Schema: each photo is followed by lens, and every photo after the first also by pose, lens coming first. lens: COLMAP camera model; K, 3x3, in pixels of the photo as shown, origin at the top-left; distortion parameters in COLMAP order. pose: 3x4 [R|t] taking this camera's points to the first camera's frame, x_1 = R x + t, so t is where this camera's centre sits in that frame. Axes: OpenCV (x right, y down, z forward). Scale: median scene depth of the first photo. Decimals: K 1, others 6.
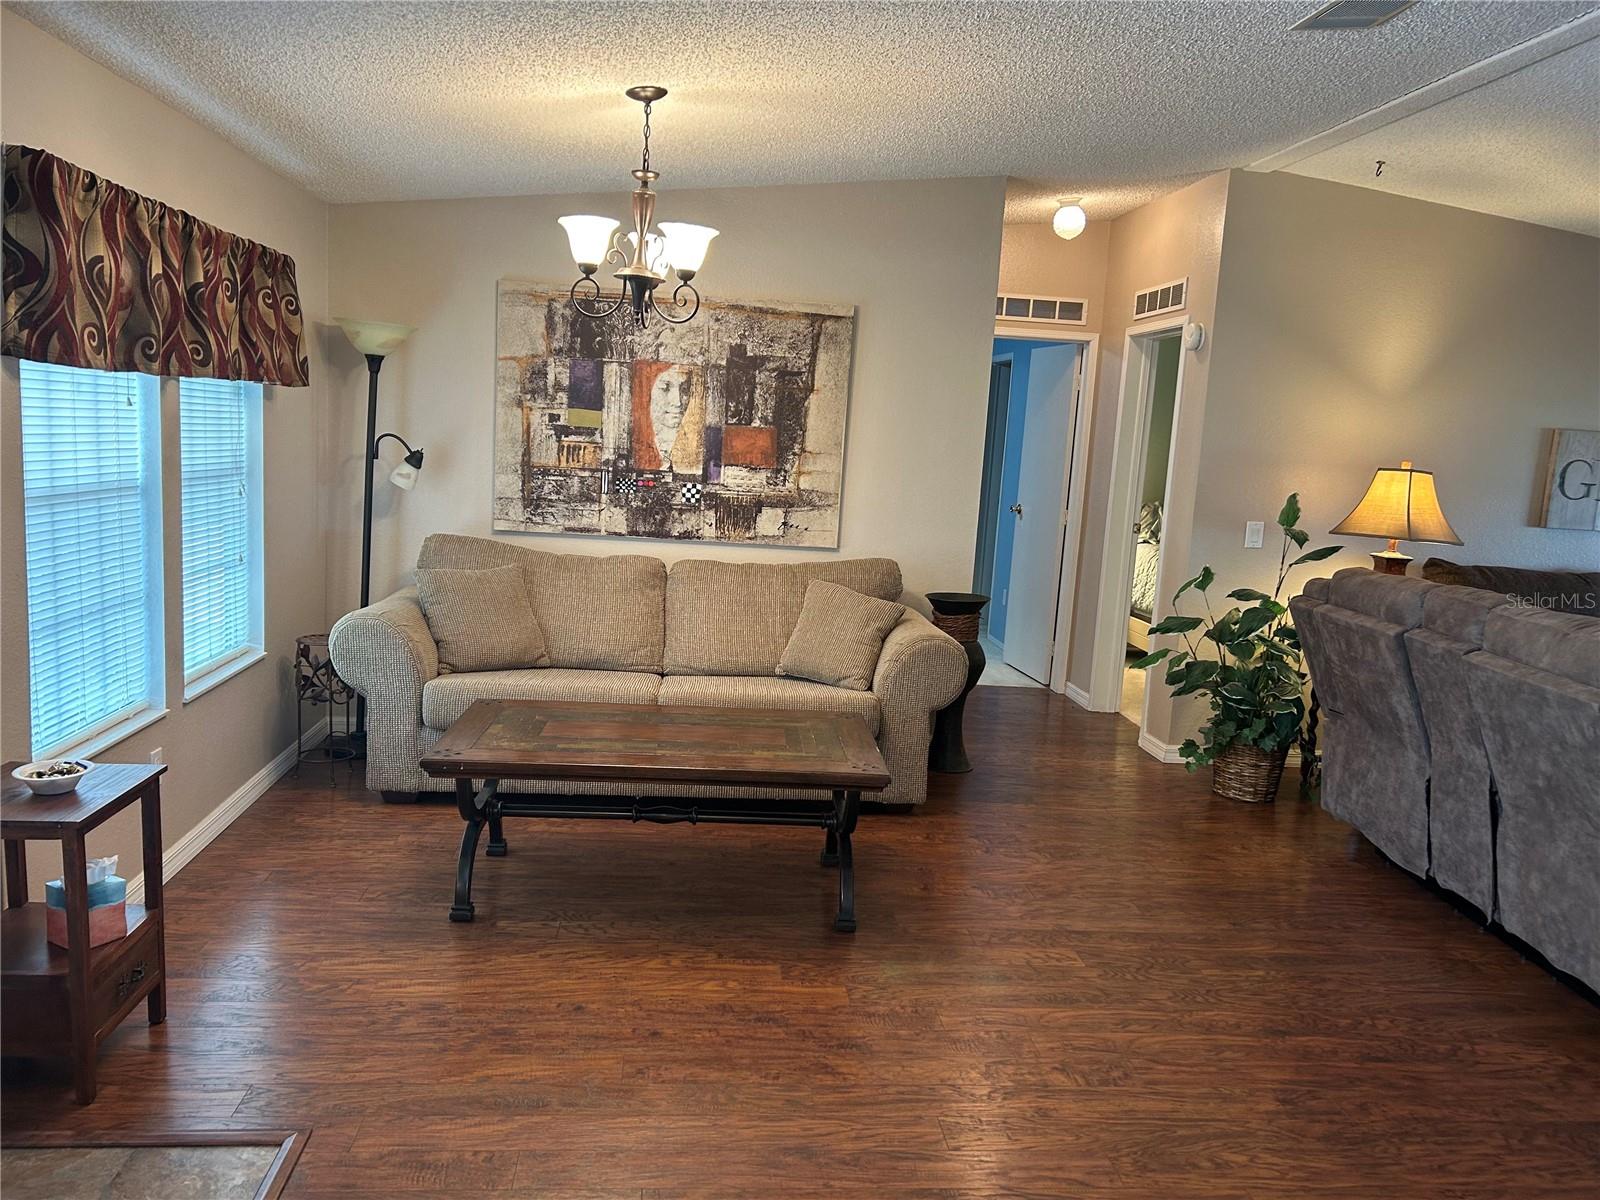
lens RADIAL K [[1208.7, 0, 794.8], [0, 1208.7, 607.5], [0, 0, 1]] dist [0.074585, -0.085838]
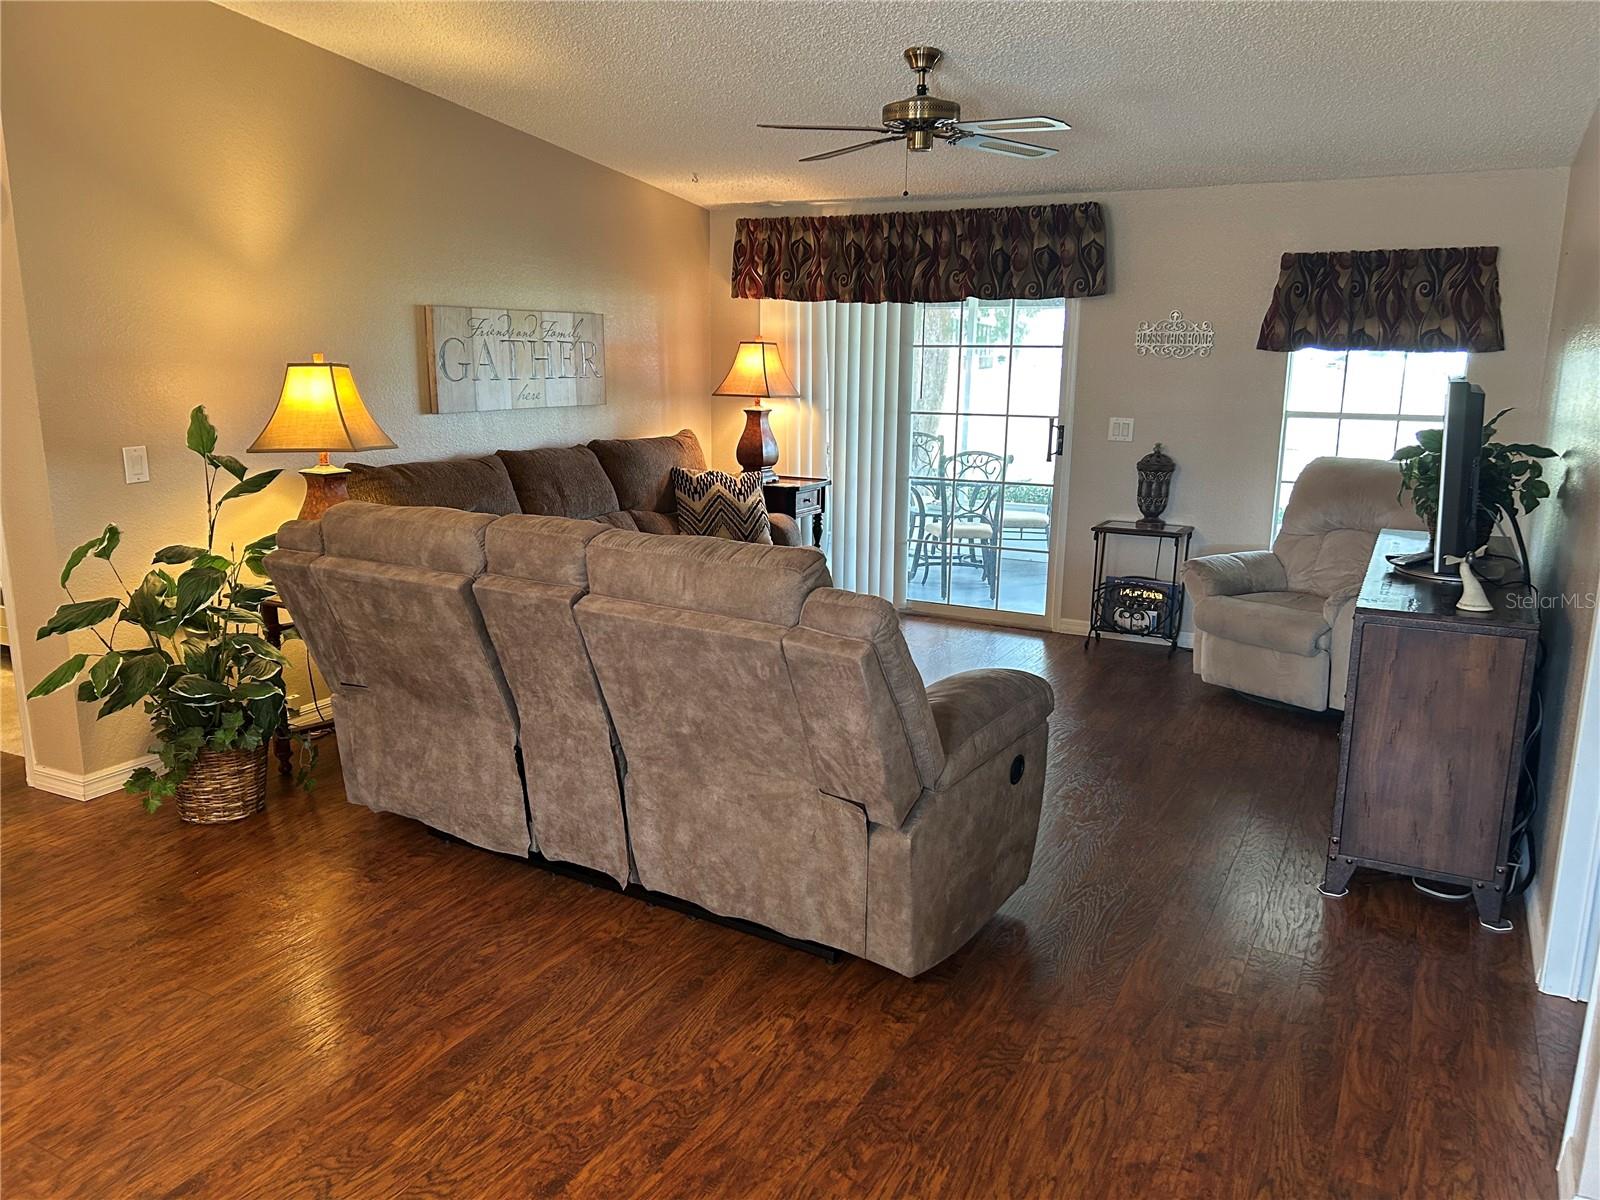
lens RADIAL K [[1208.7, 0, 794.8], [0, 1208.7, 607.5], [0, 0, 1]] dist [0.074585, -0.085838]
pose [[0.554595, -0.235065, 0.798229, -0.015799], [0.148974, 0.971820, 0.182680, -0.074718], [-0.818677, 0.017602, 0.573985, 0.369754]]
